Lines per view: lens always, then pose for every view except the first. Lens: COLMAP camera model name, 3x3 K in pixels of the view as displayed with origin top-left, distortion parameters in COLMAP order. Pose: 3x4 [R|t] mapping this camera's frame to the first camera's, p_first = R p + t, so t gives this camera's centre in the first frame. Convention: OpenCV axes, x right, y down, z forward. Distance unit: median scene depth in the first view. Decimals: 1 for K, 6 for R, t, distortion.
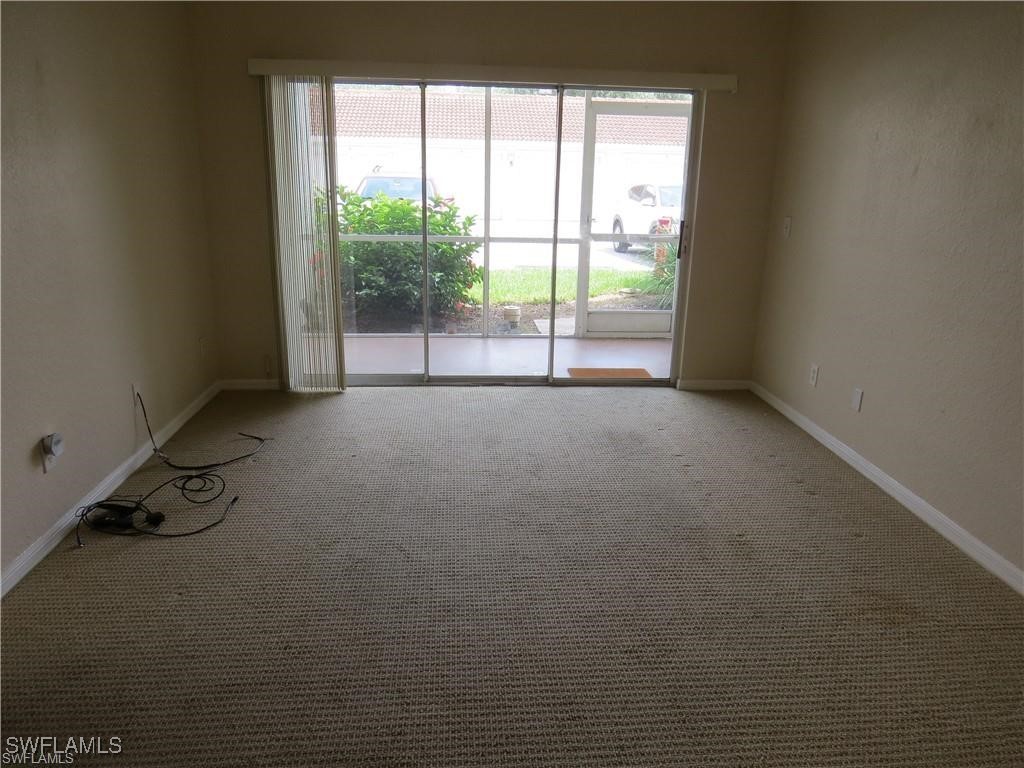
lens RADIAL K [[730.1, 0, 512.8], [0, 730.1, 379.5], [0, 0, 1]] dist [-0.028458, 0.002149]
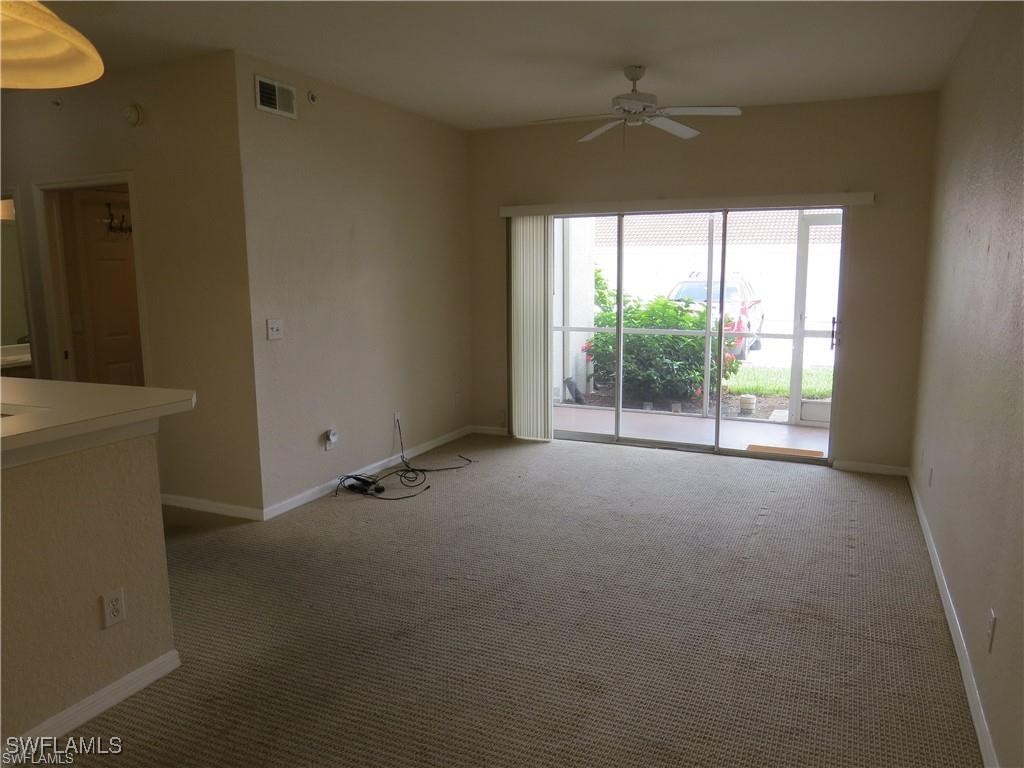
lens RADIAL K [[730.1, 0, 512.8], [0, 730.1, 379.5], [0, 0, 1]] dist [-0.028458, 0.002149]
pose [[0.875040, 0.046986, -0.481765, 0.340460], [-0.112640, 0.987721, -0.108258, 0.056274], [0.470763, 0.148996, 0.869588, -0.201589]]
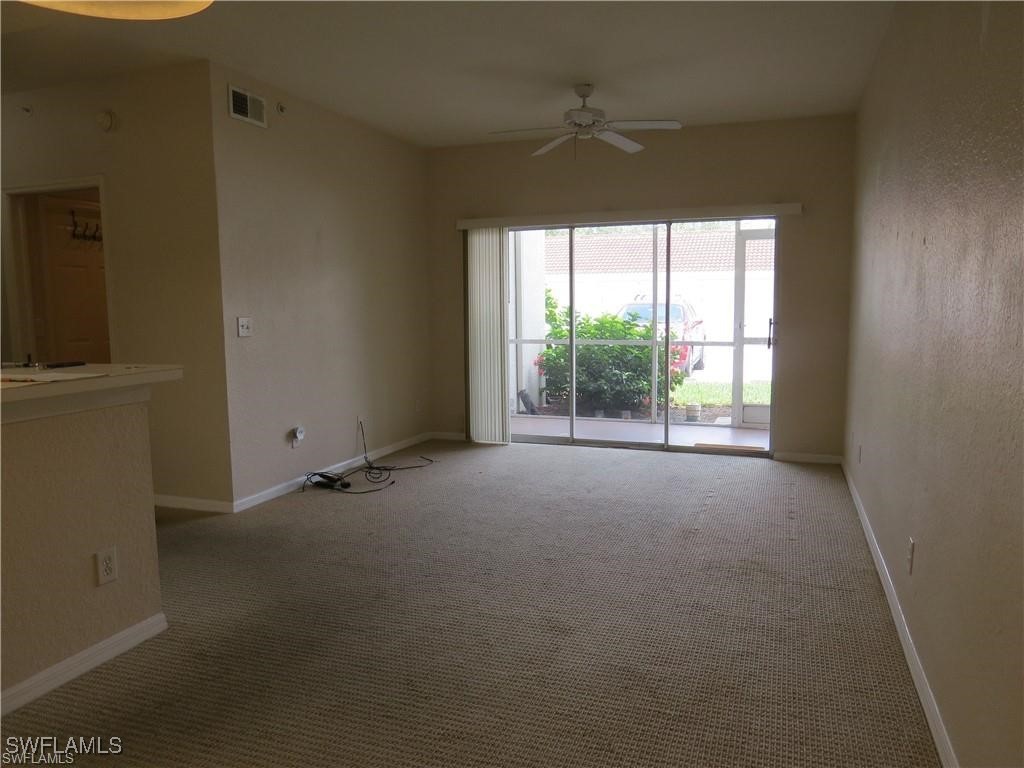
lens RADIAL K [[730.1, 0, 515.3], [0, 730.1, 376.8], [0, 0, 1]] dist [-0.026010, 0.006179]
pose [[0.909150, 0.012852, -0.416270, 0.350292], [-0.089148, 0.982361, -0.164374, 0.116458], [0.406815, 0.186550, 0.894260, -0.248314]]
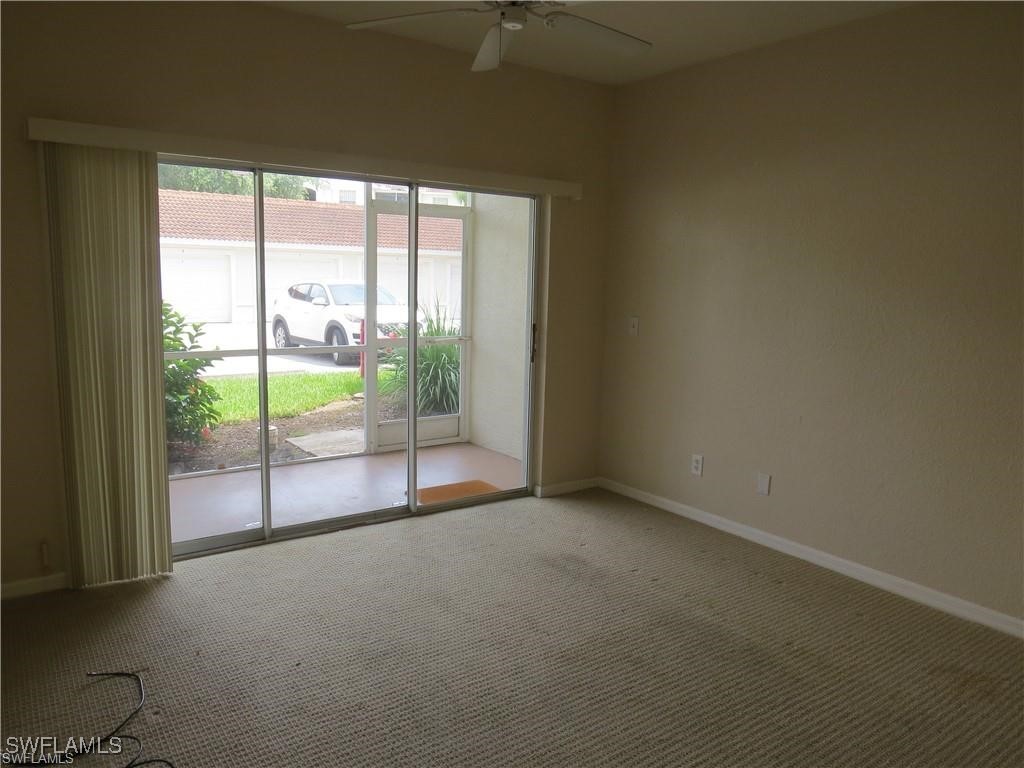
lens RADIAL K [[730.1, 0, 512.8], [0, 730.1, 379.5], [0, 0, 1]] dist [-0.028458, 0.002149]
pose [[0.855930, -0.073222, 0.511881, -0.293951], [0.137678, 0.986461, -0.089108, -0.060952], [-0.498426, 0.146745, 0.854423, 0.187259]]
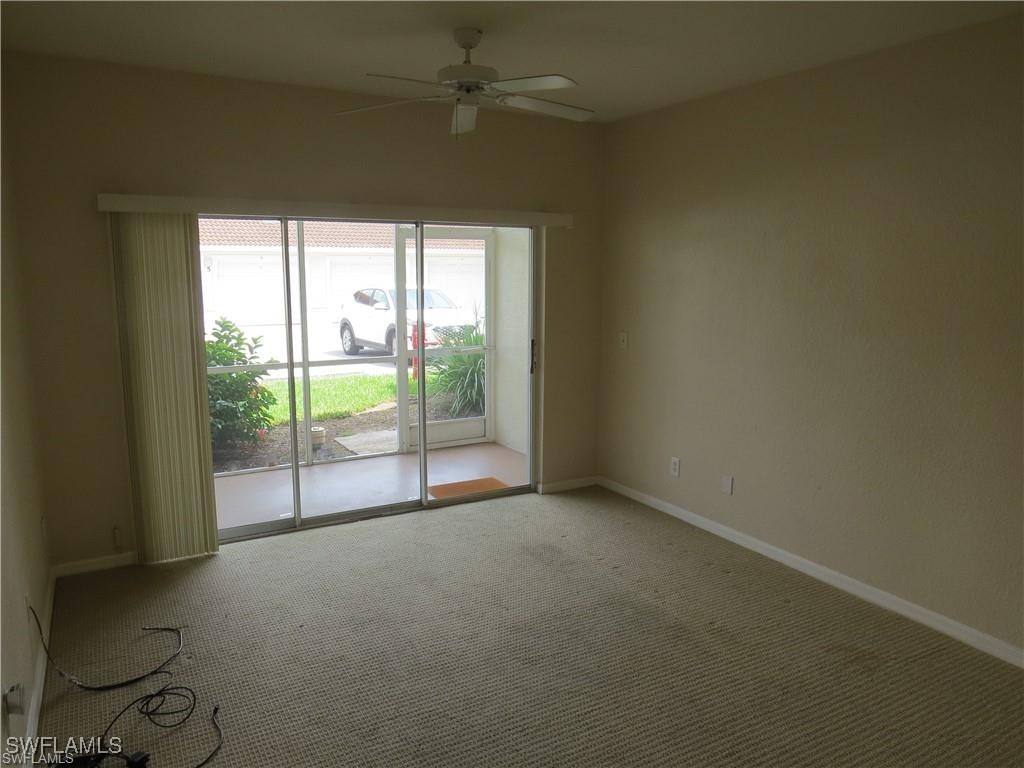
lens RADIAL K [[730.1, 0, 512.8], [0, 730.1, 379.5], [0, 0, 1]] dist [-0.028458, 0.002149]
pose [[0.904655, -0.083919, 0.417799, -0.255140], [0.134642, 0.986483, -0.093392, -0.060074], [-0.404315, 0.140741, 0.903727, 0.026790]]
